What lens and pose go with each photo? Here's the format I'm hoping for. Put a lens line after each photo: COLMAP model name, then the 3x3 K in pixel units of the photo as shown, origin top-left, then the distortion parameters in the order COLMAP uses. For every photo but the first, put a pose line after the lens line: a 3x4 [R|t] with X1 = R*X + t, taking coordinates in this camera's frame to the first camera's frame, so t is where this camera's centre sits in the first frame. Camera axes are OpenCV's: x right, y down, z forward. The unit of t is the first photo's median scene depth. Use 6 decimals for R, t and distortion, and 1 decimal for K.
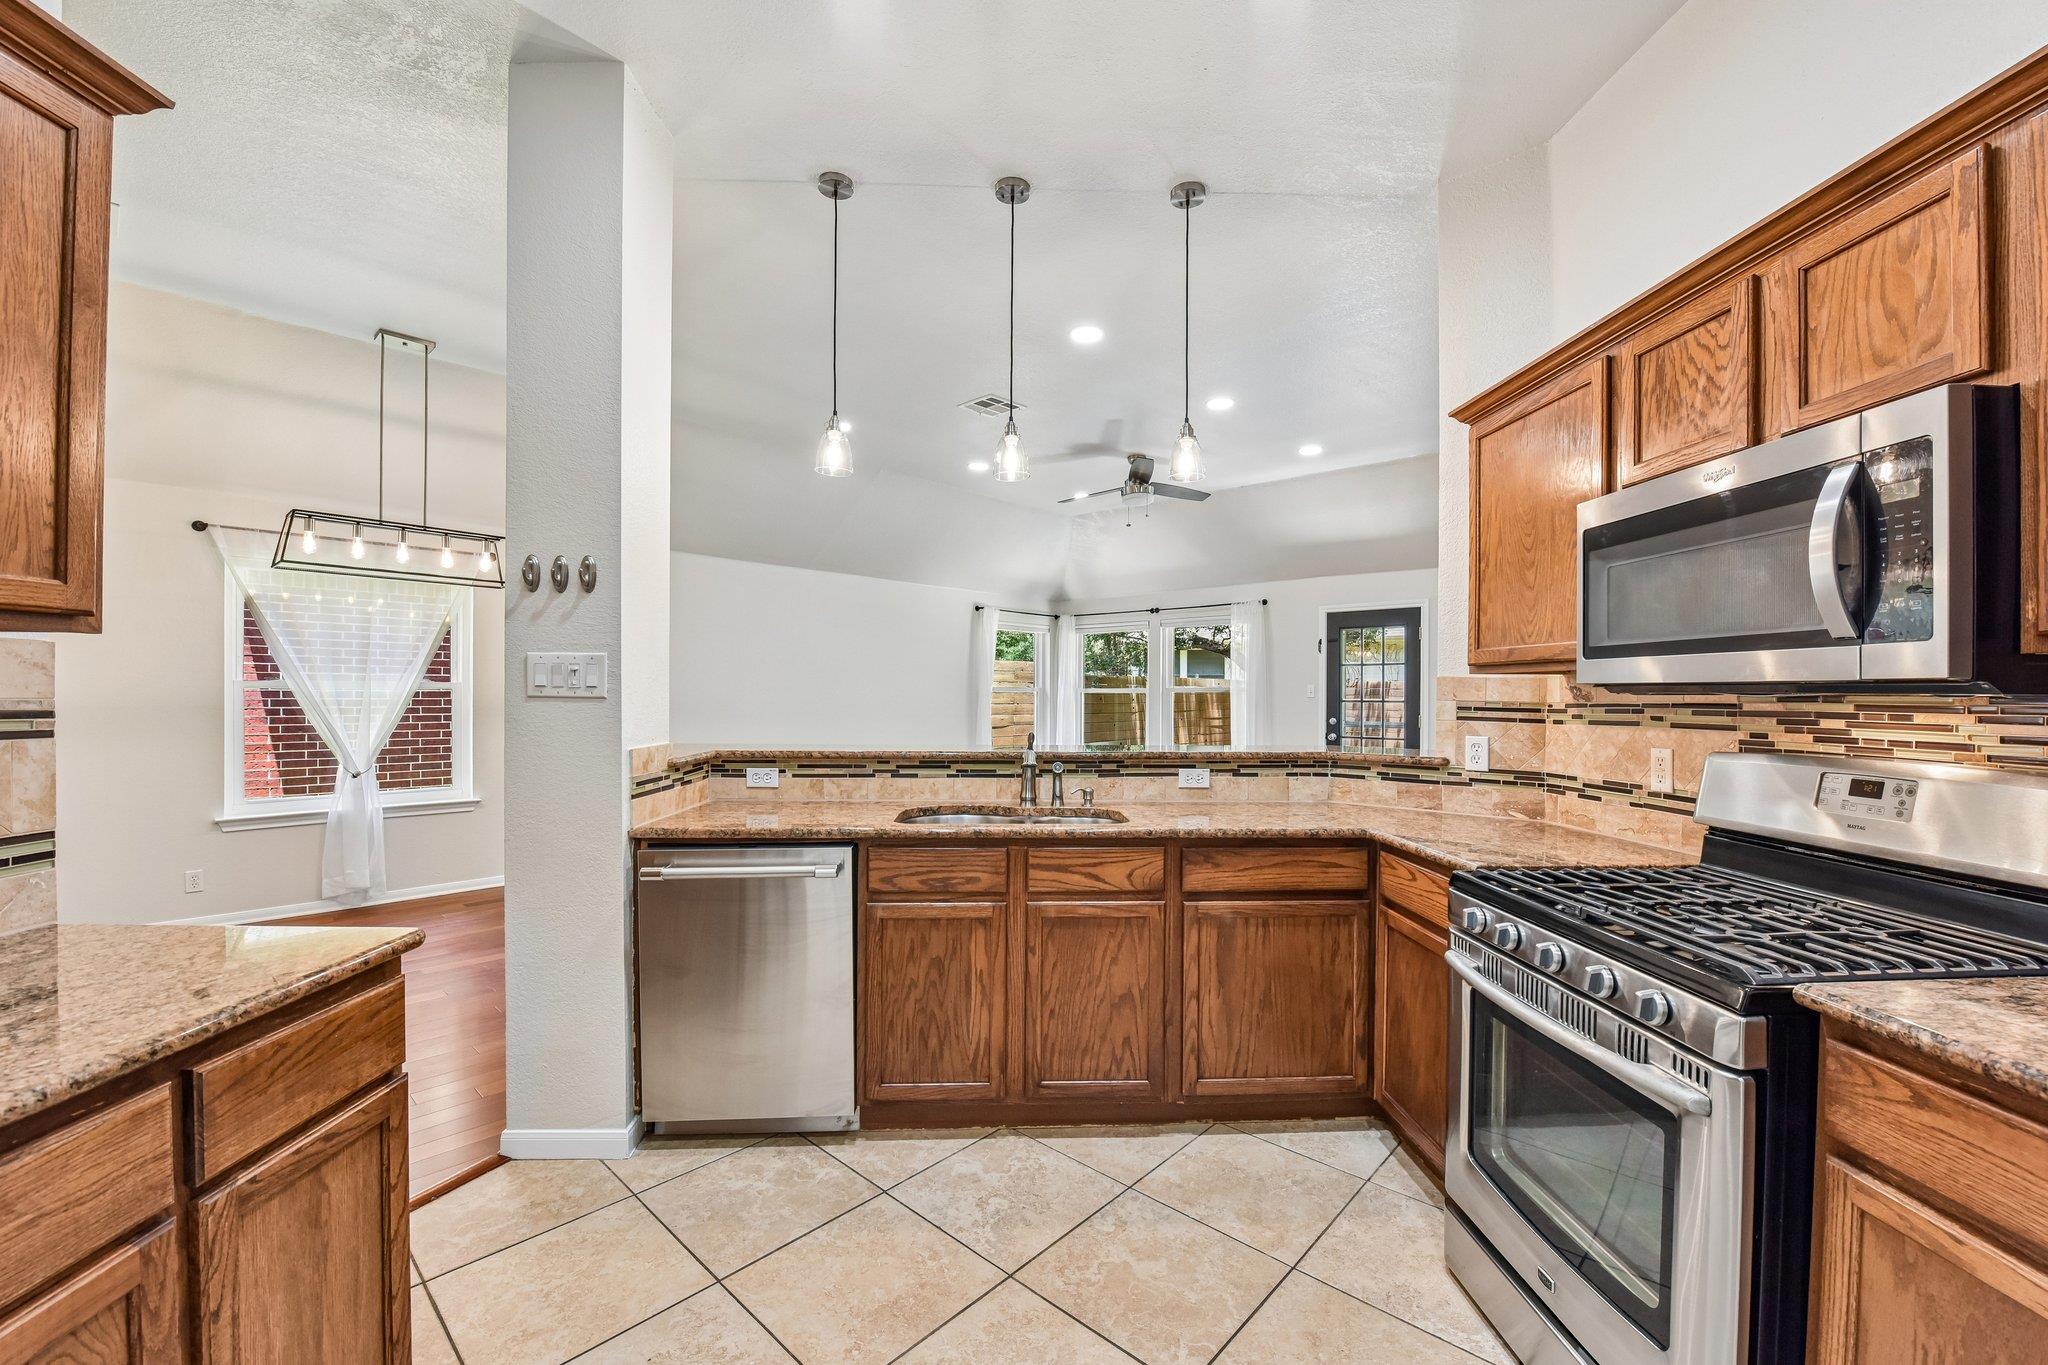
lens RADIAL K [[832.2, 0, 1016.2], [0, 832.2, 690.2], [0, 0, 1]] dist [-0.017518, -0.002864]
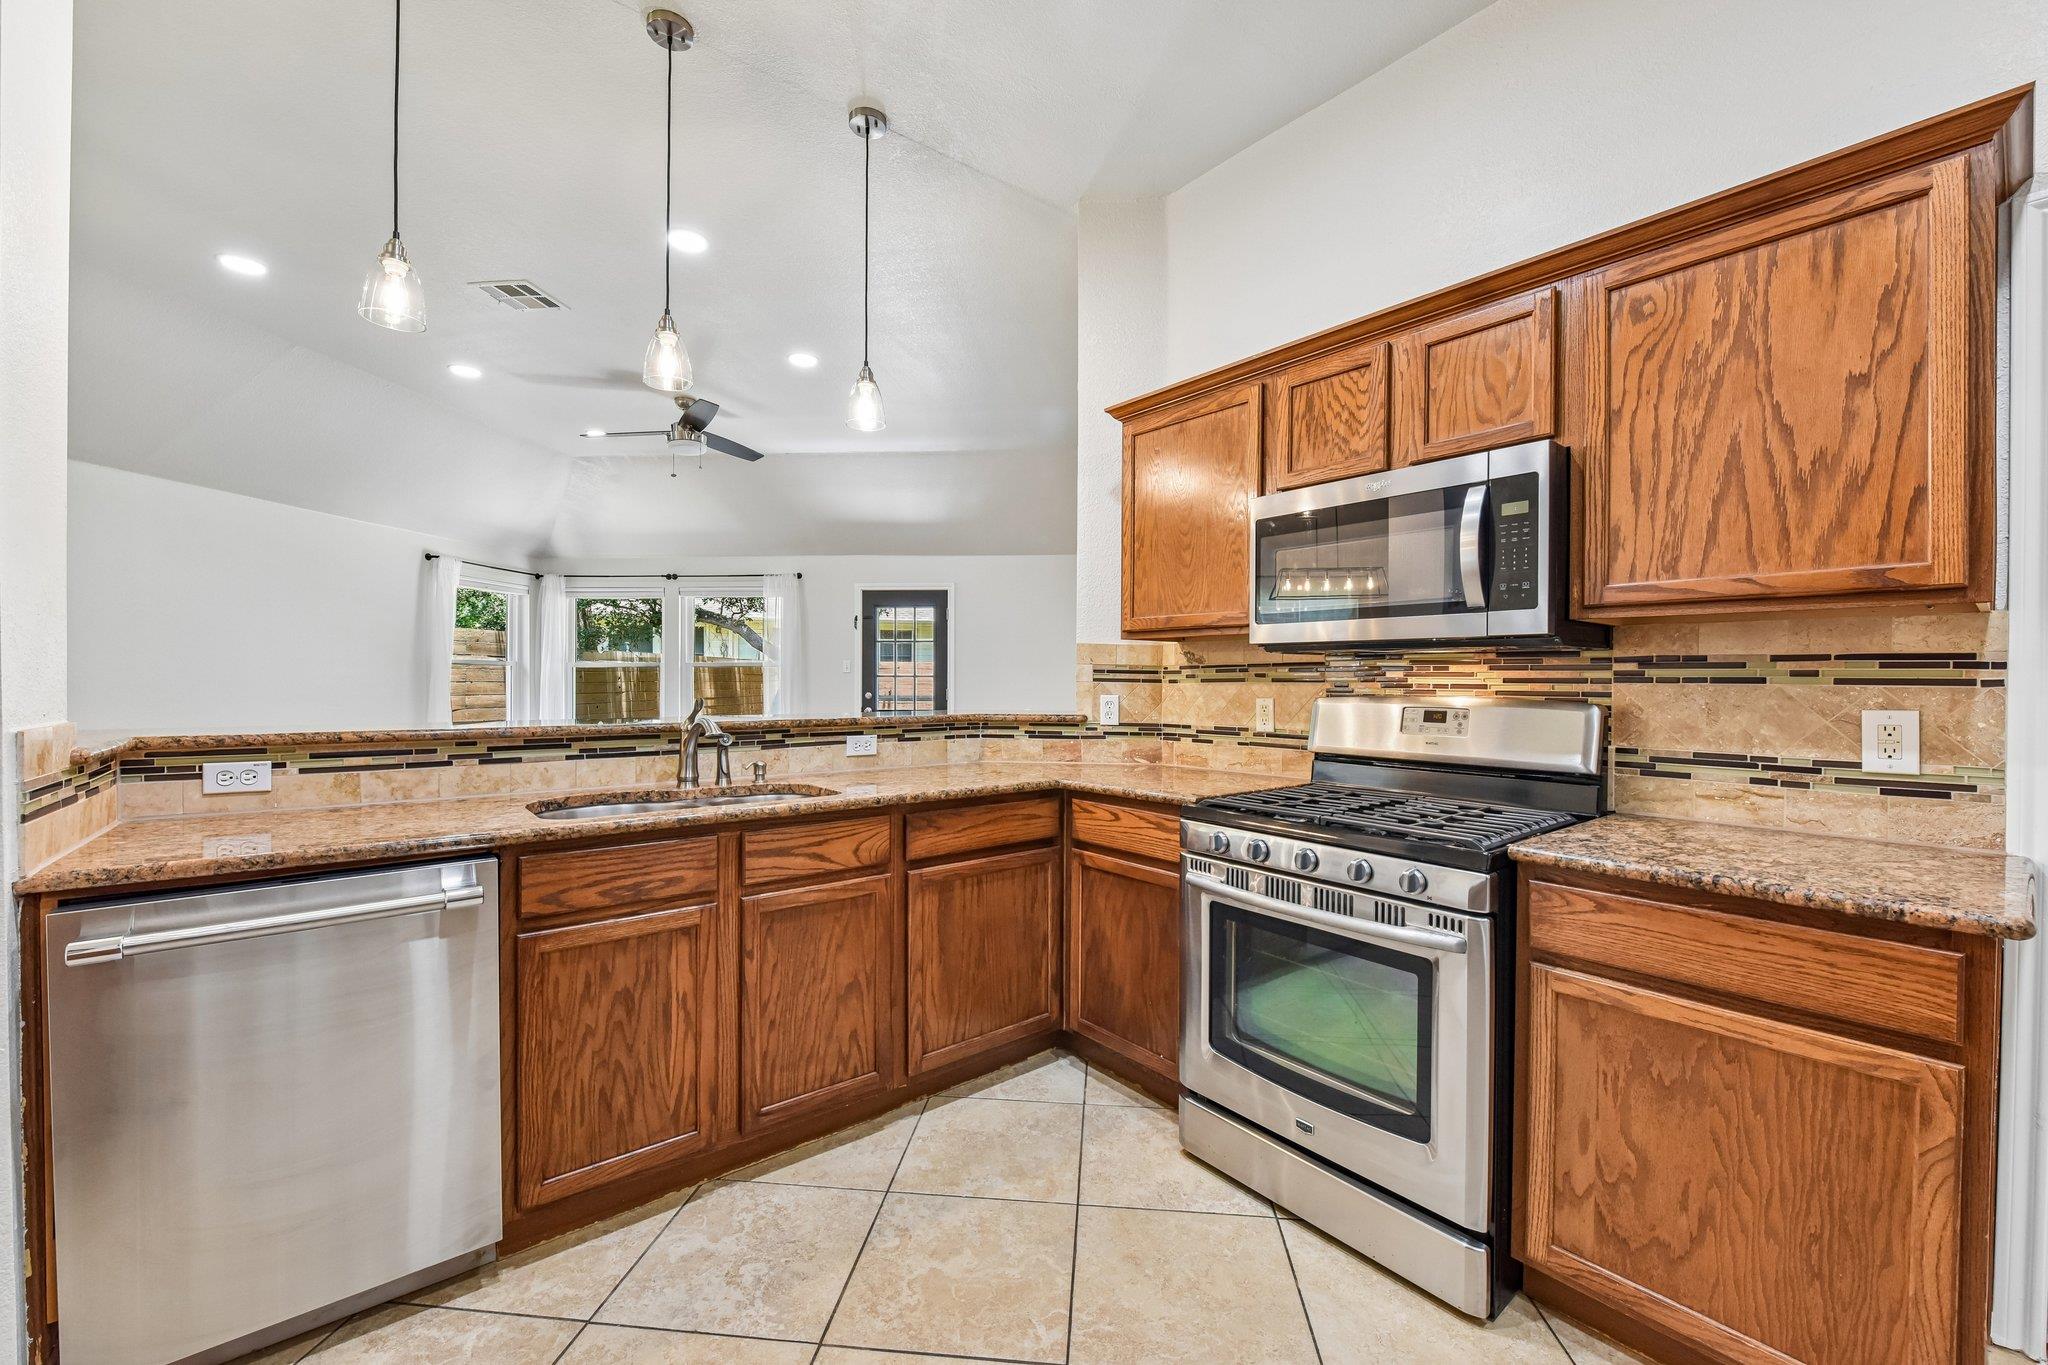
lens RADIAL K [[828.0, 0, 1063.0], [0, 828.0, 675.3], [0, 0, 1]] dist [-0.000891, -0.006647]
pose [[0.790499, 0.000692, 0.612463, -0.240831], [-0.004187, 0.999982, 0.004275, 0.027986], [-0.612449, -0.005944, 0.790488, 0.153261]]
